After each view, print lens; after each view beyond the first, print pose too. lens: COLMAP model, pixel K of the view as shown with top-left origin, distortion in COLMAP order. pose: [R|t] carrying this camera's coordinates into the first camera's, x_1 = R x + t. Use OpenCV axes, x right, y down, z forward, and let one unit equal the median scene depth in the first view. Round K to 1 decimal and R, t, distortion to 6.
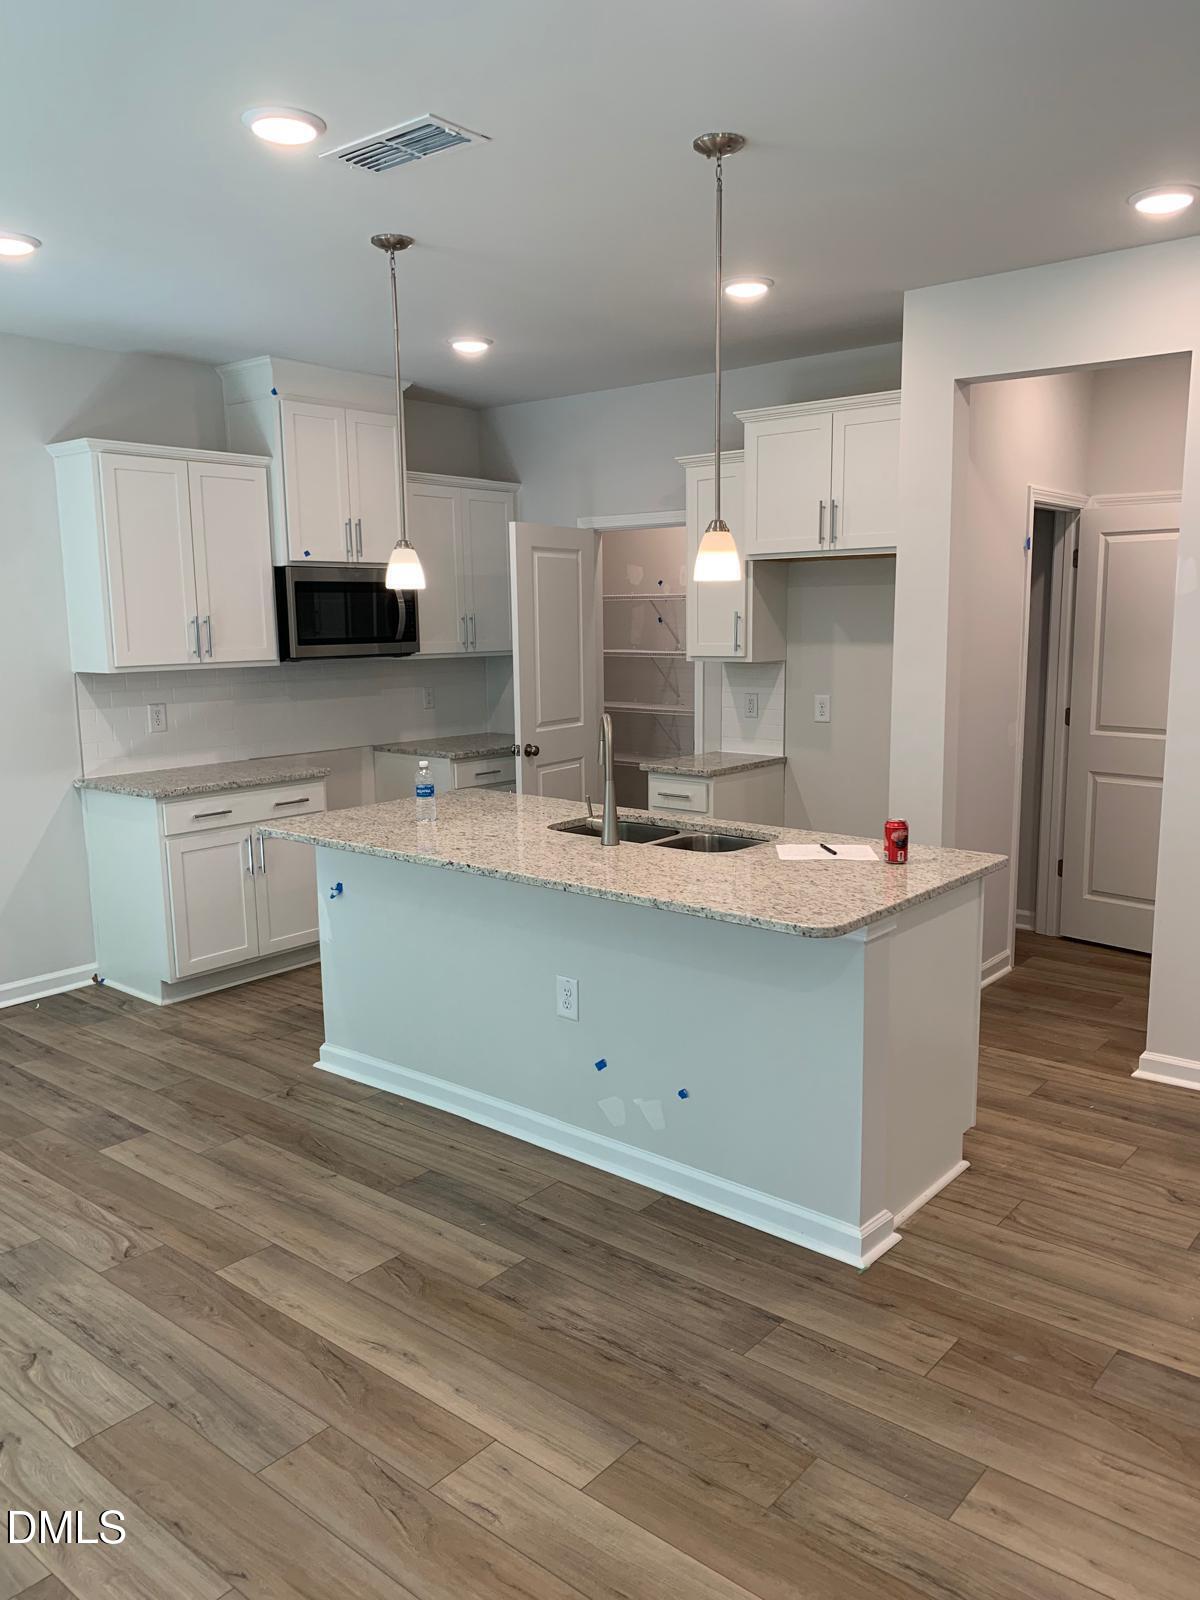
lens RADIAL K [[1235.0, 0, 599.0], [0, 1235.0, 780.3], [0, 0, 1]] dist [0.016543, 0.007483]
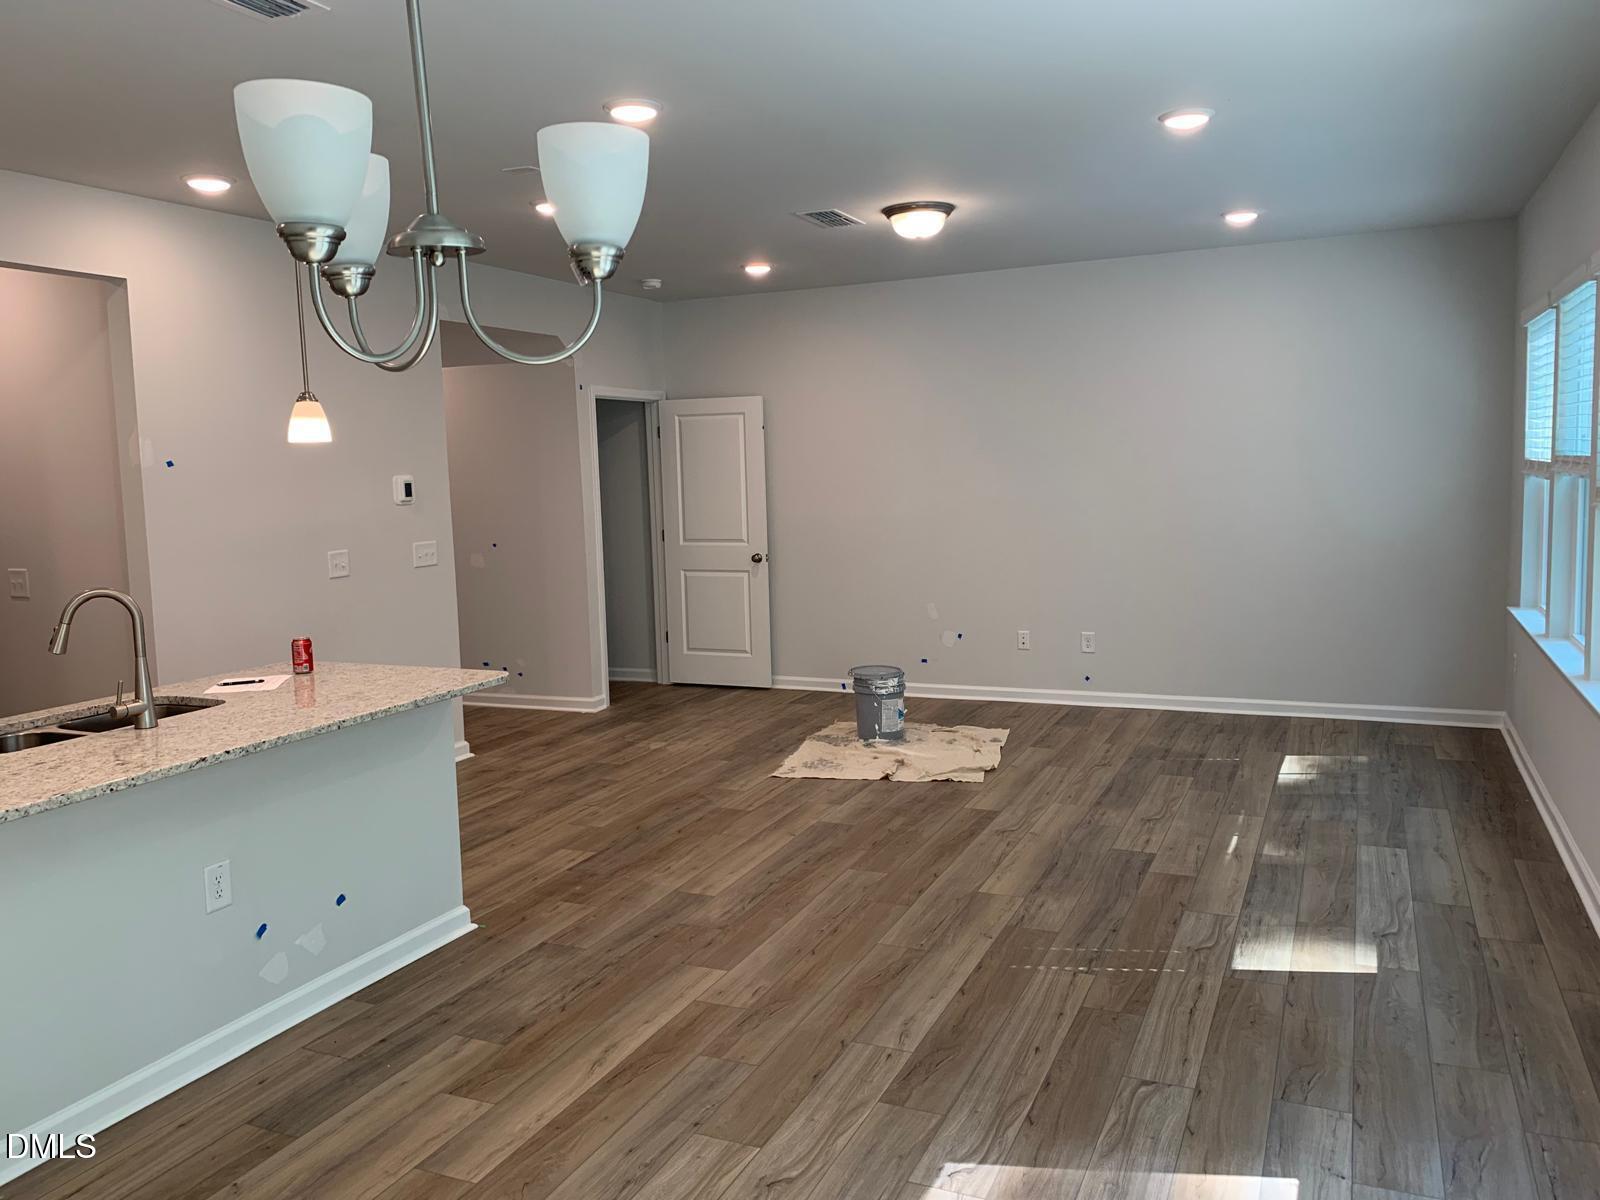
lens RADIAL K [[1235.0, 0, 800.0], [0, 1235.0, 600.0], [0, 0, 1]] dist [0.016543, 0.007483]
pose [[-0.270148, -0.083431, 0.959197, -1.297895], [0.174750, 0.975444, 0.134061, -0.103937], [-0.946828, 0.203836, -0.248935, 0.986984]]
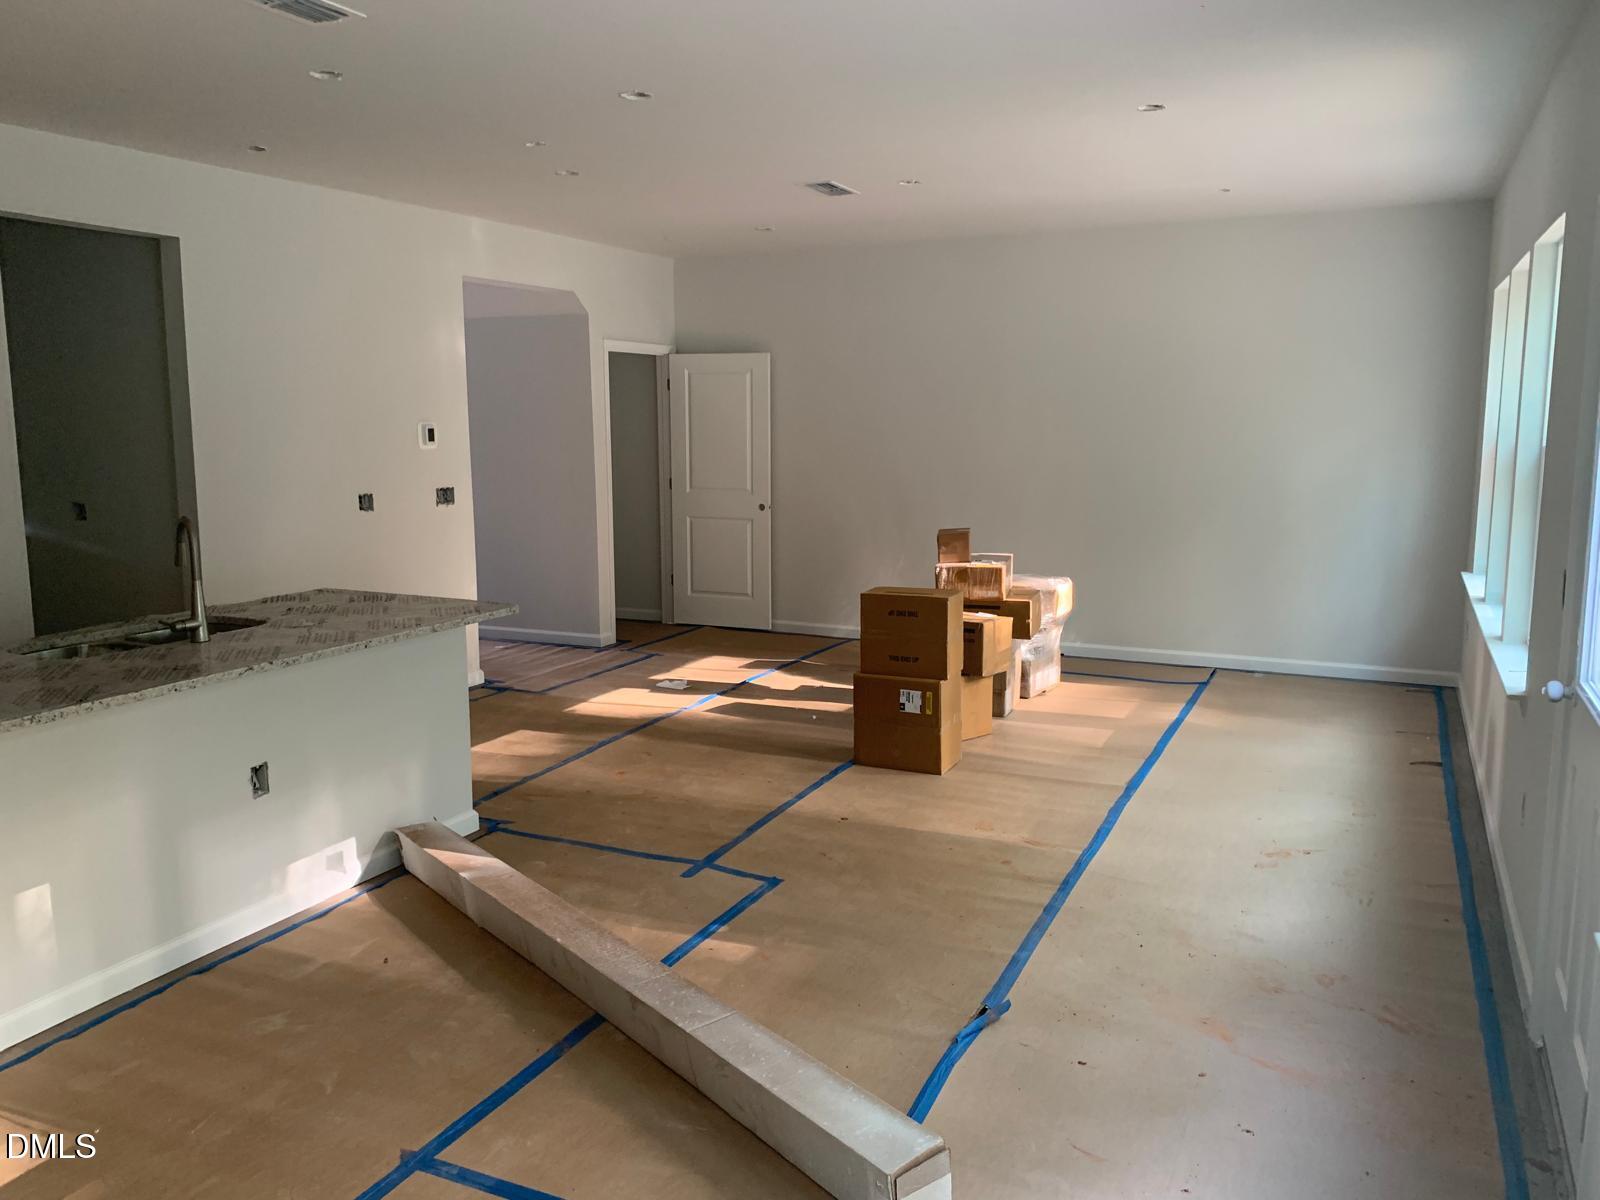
lens RADIAL K [[1248.9, 0, 800.0], [0, 1248.9, 600.0], [0, 0, 1]] dist [-0.004897, -0.000051]
pose [[-0.246333, -0.130391, 0.960374, -1.490811], [0.150934, 0.973658, 0.170909, -0.116926], [-0.957361, 0.187053, -0.220163, 0.966810]]
